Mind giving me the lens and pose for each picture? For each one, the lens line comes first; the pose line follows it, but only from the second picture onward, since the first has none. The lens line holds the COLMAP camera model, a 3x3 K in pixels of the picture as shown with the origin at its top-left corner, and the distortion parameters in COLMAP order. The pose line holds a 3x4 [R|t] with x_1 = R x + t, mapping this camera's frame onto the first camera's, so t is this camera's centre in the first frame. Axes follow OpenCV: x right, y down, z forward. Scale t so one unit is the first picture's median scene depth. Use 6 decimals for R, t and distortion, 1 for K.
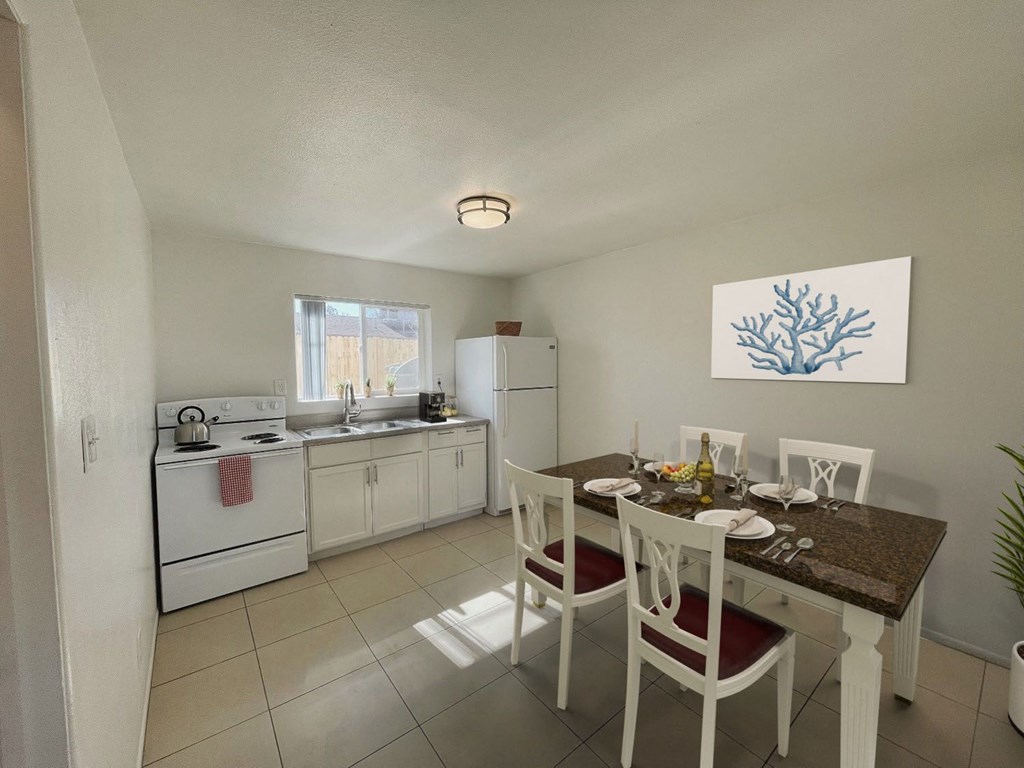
lens RADIAL K [[410.4, 0, 517.4], [0, 410.4, 386.4], [0, 0, 1]] dist [-0.002346, -0.000061]
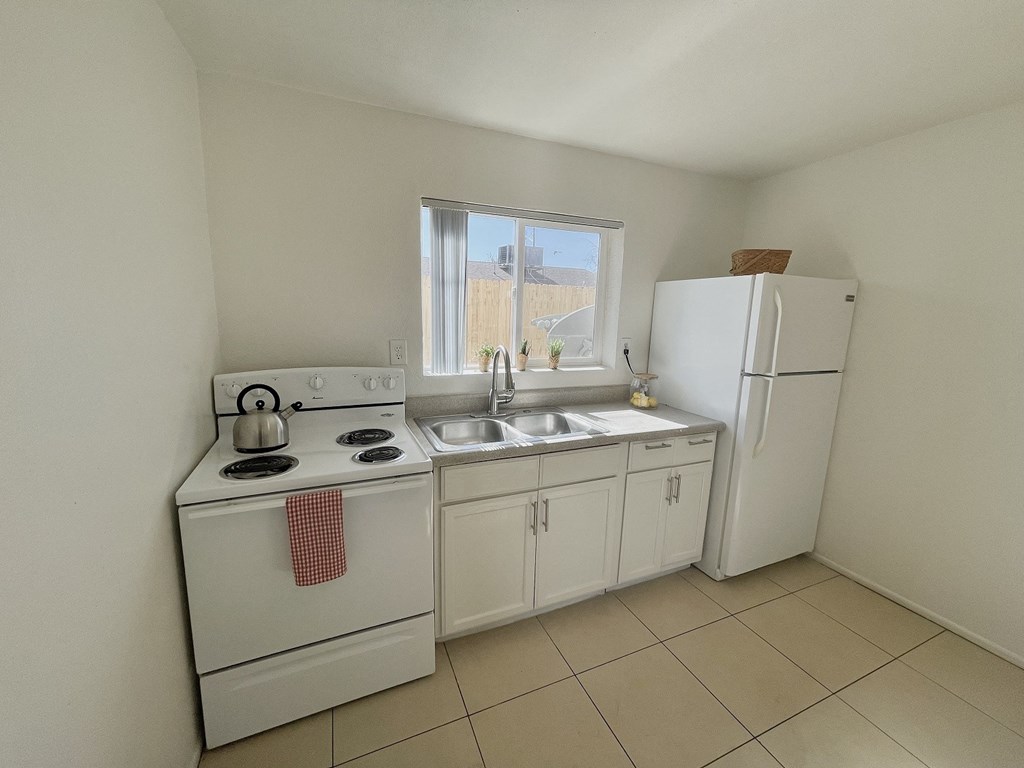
lens RADIAL K [[410.4, 0, 515.1], [0, 410.4, 386.4], [0, 0, 1]] dist [-0.002346, -0.000061]
pose [[0.965470, 0.079619, -0.248047, -0.270454], [-0.049811, 0.991004, 0.124216, -0.034142], [0.255706, -0.107572, 0.960751, 0.479916]]
